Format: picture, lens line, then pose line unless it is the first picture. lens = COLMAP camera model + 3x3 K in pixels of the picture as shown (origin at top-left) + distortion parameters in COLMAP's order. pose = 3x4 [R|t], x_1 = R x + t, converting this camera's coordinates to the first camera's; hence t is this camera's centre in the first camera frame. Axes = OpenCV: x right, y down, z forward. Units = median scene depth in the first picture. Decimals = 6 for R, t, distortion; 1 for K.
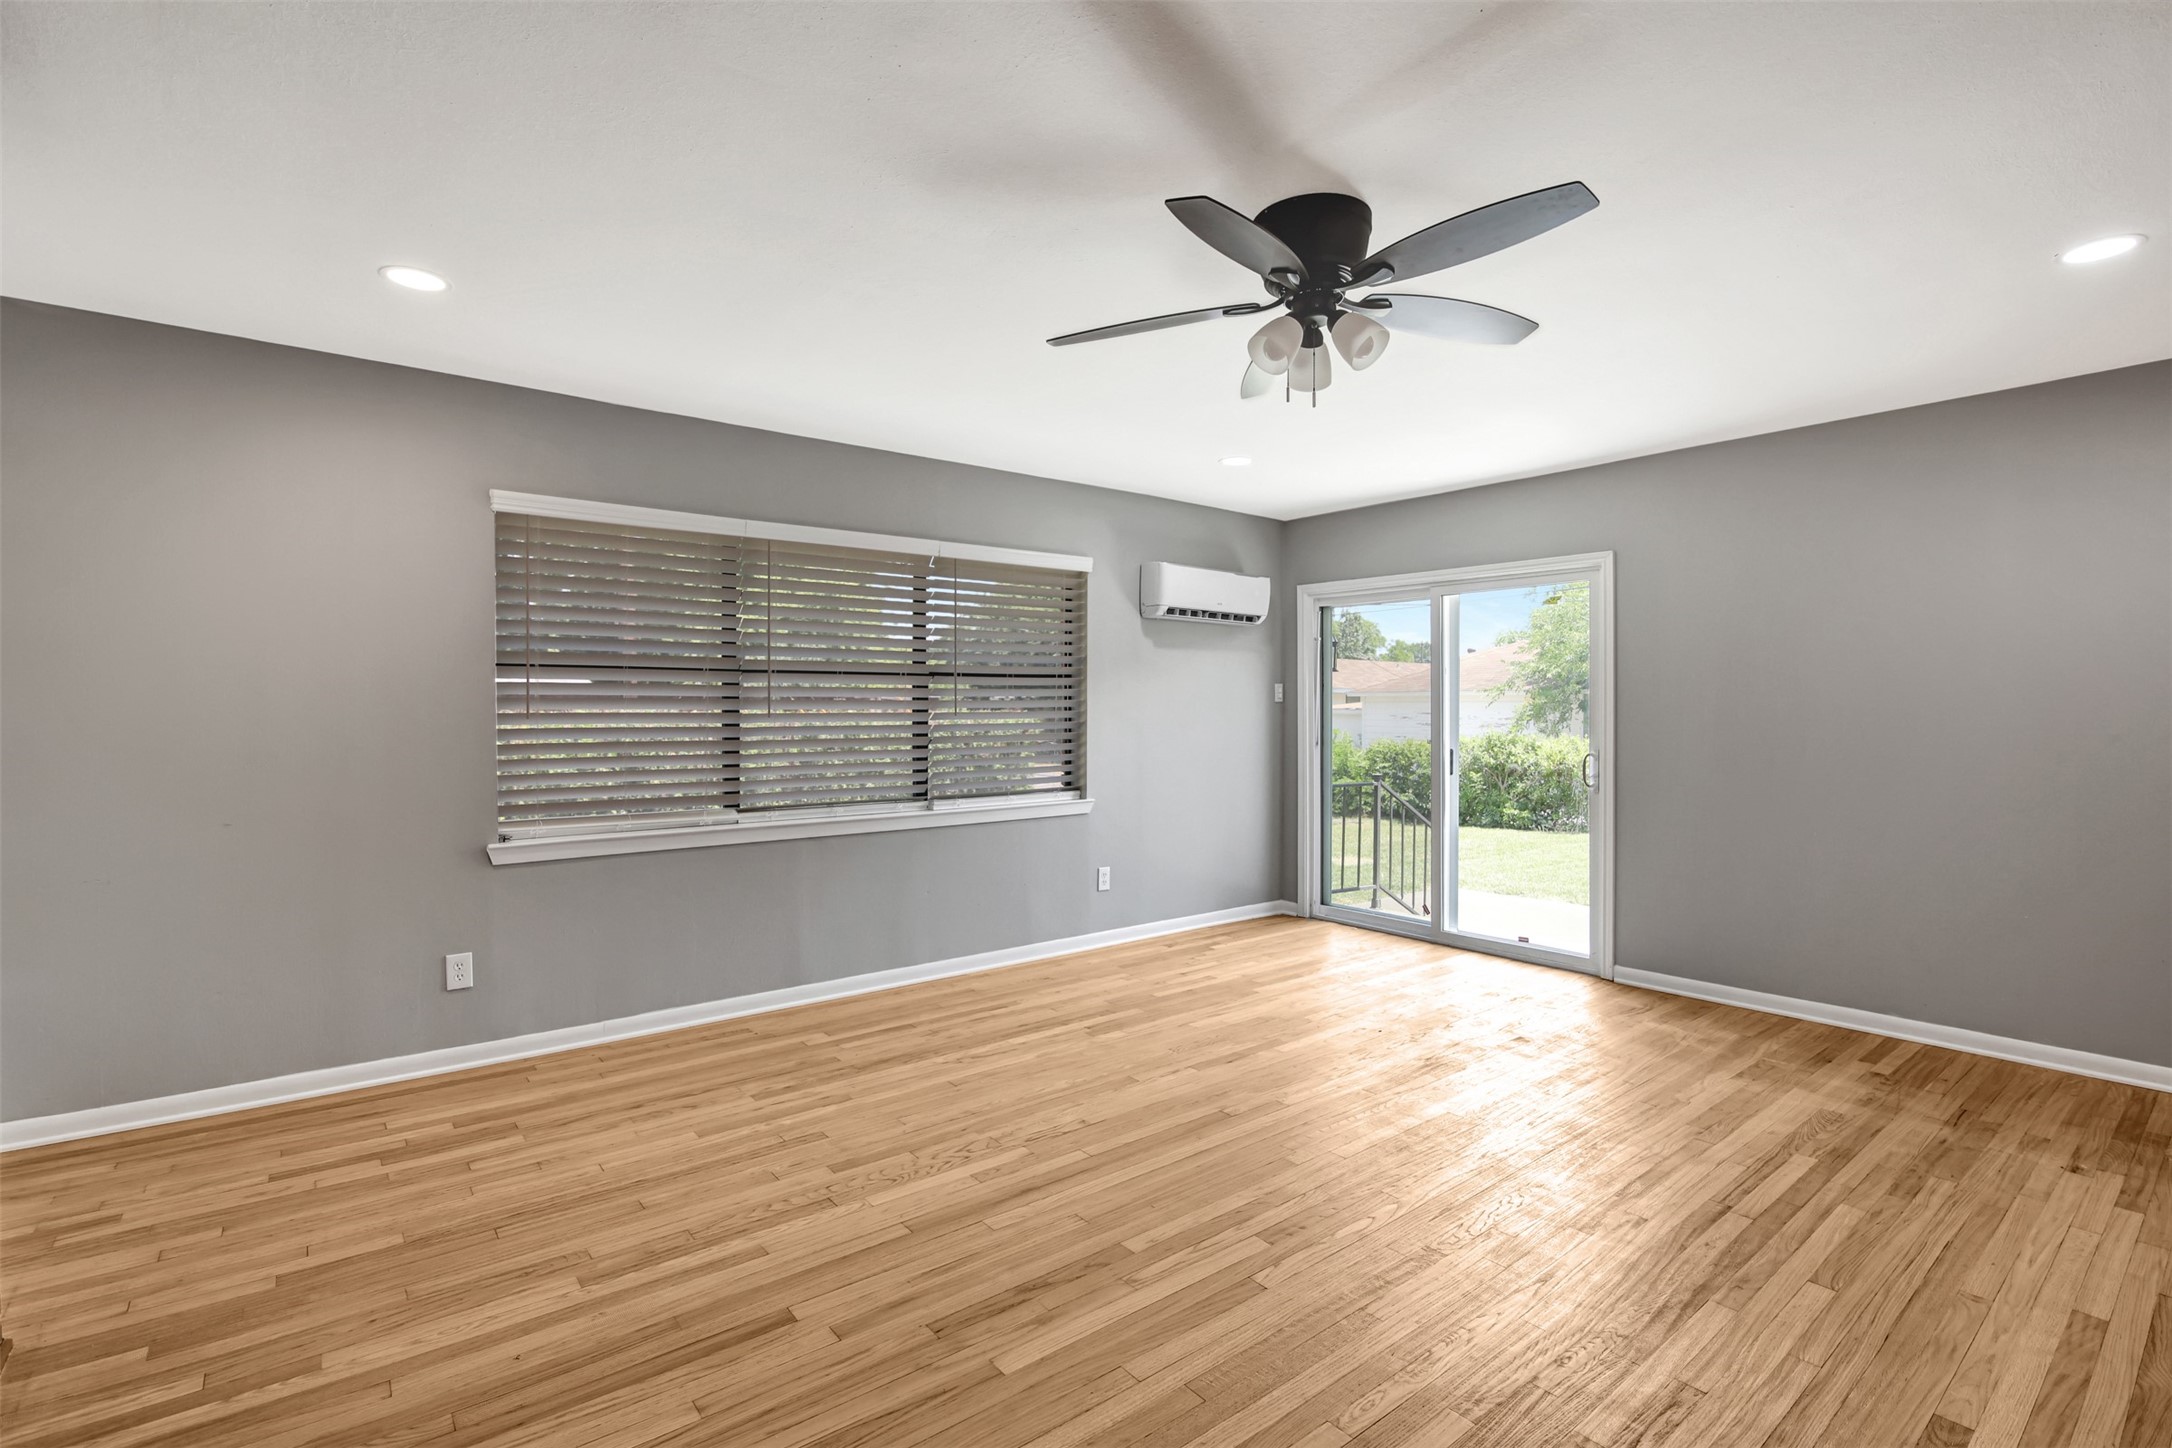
lens RADIAL K [[1004.0, 0, 1072.0], [0, 1004.0, 725.1], [0, 0, 1]] dist [-0.019517, -0.002396]
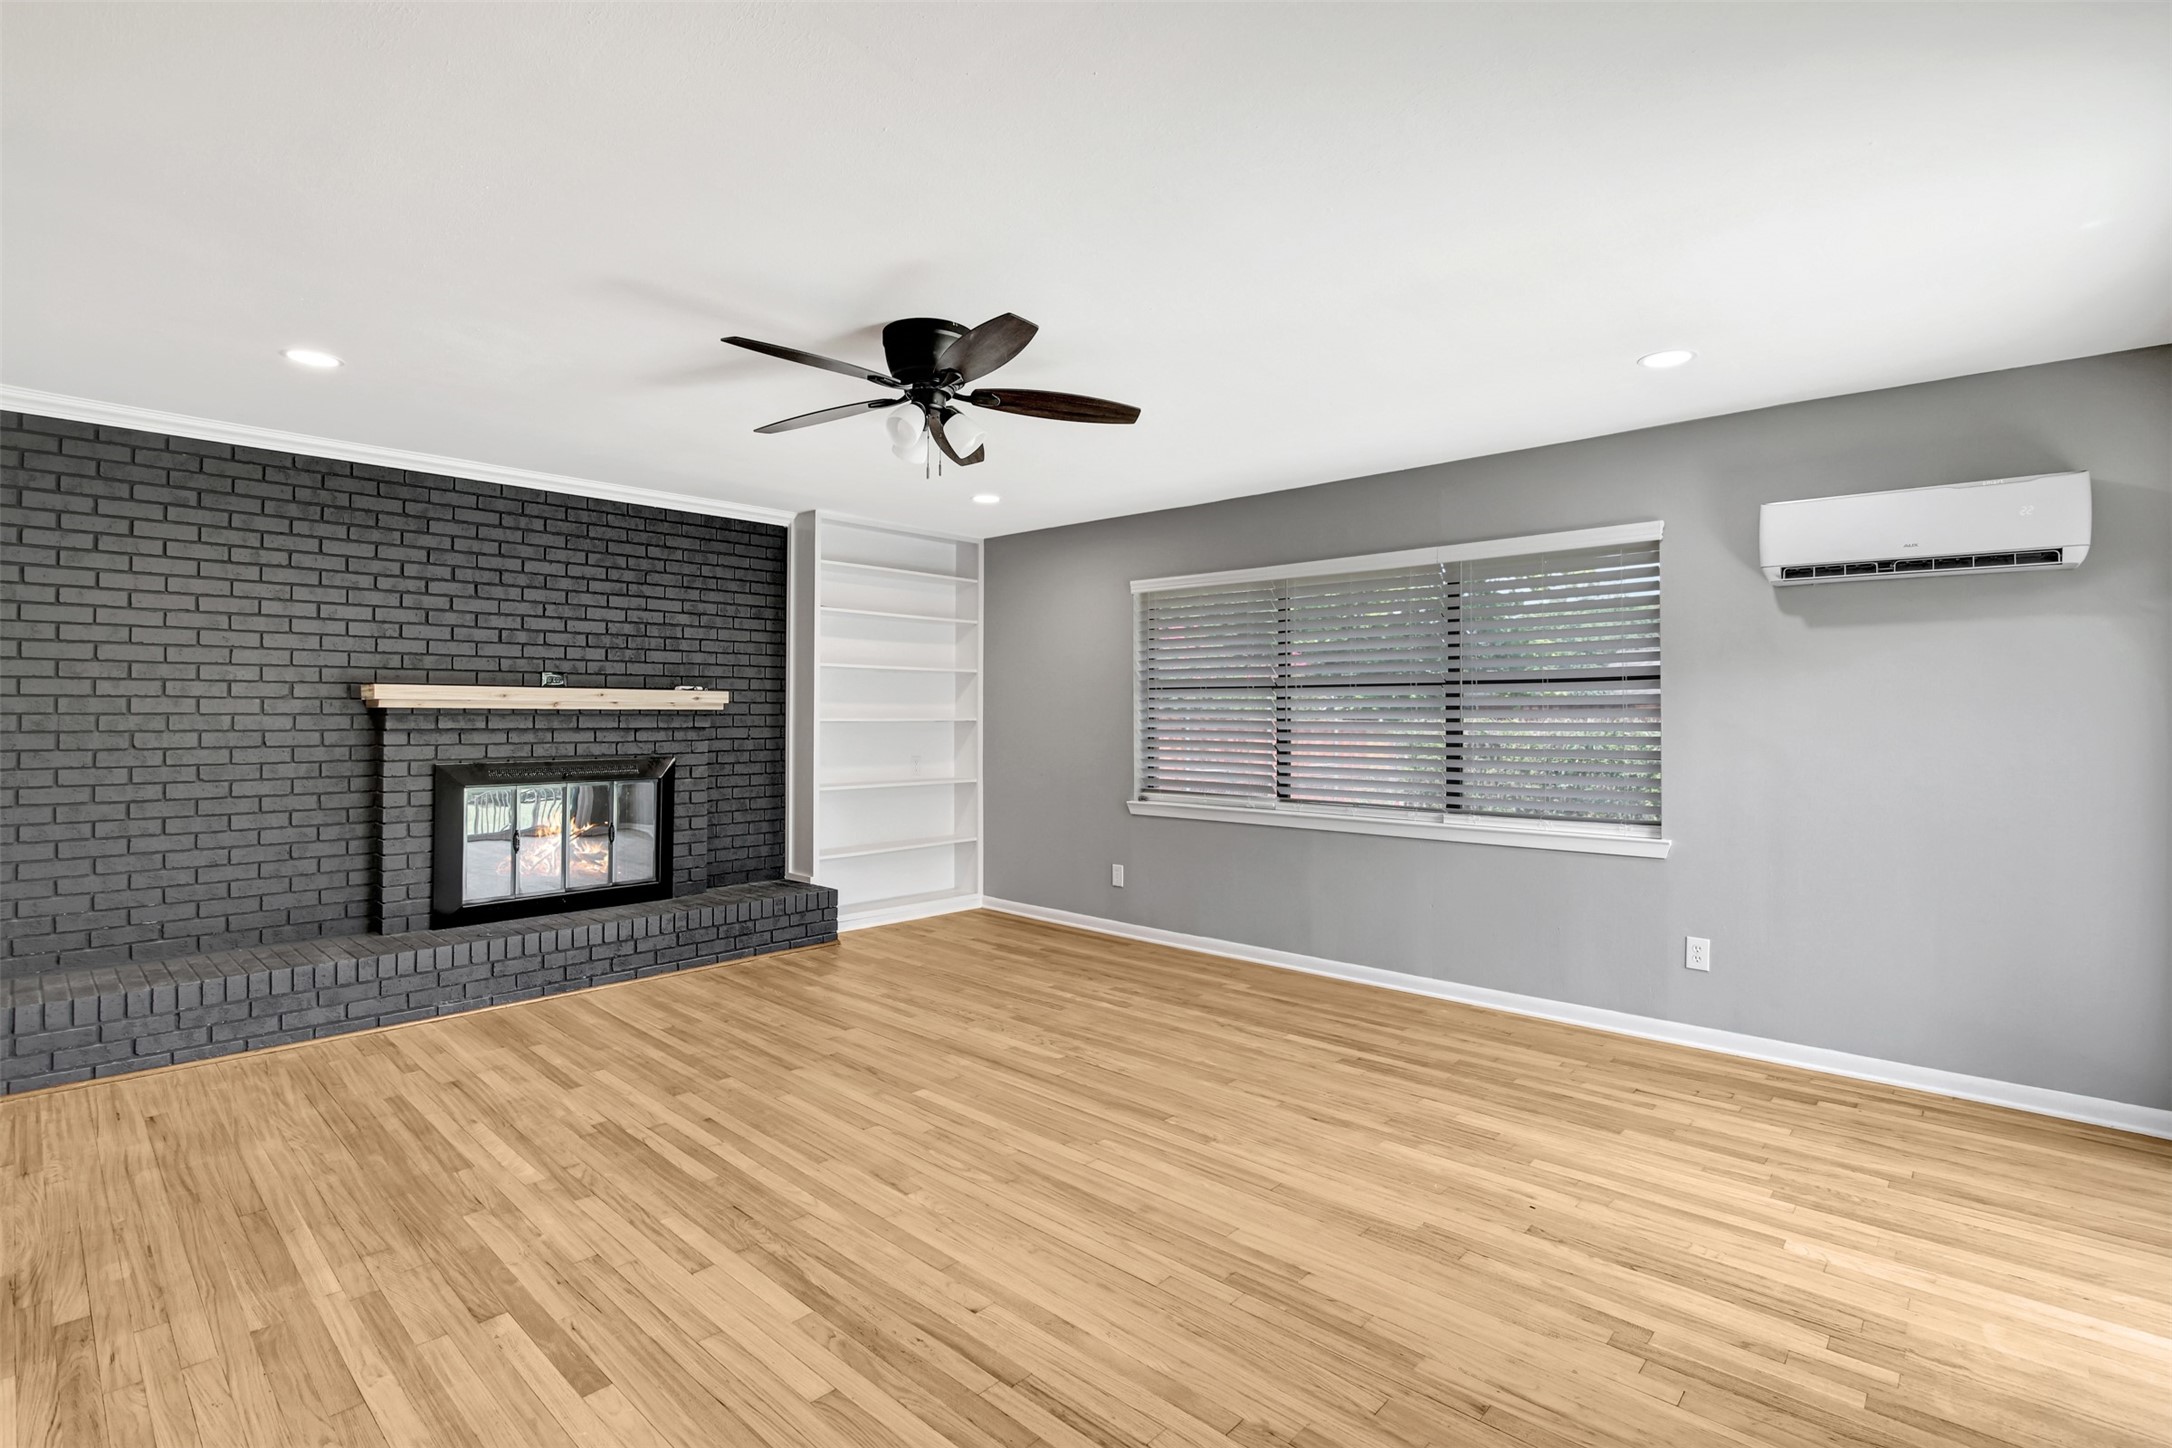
lens RADIAL K [[1004.0, 0, 1072.9], [0, 1004.0, 707.7], [0, 0, 1]] dist [-0.019517, -0.002396]
pose [[0.156270, -0.006501, -0.987693, 0.904655], [-0.020460, 0.999742, -0.009818, -0.011438], [0.987502, 0.021742, 0.156097, 0.585379]]
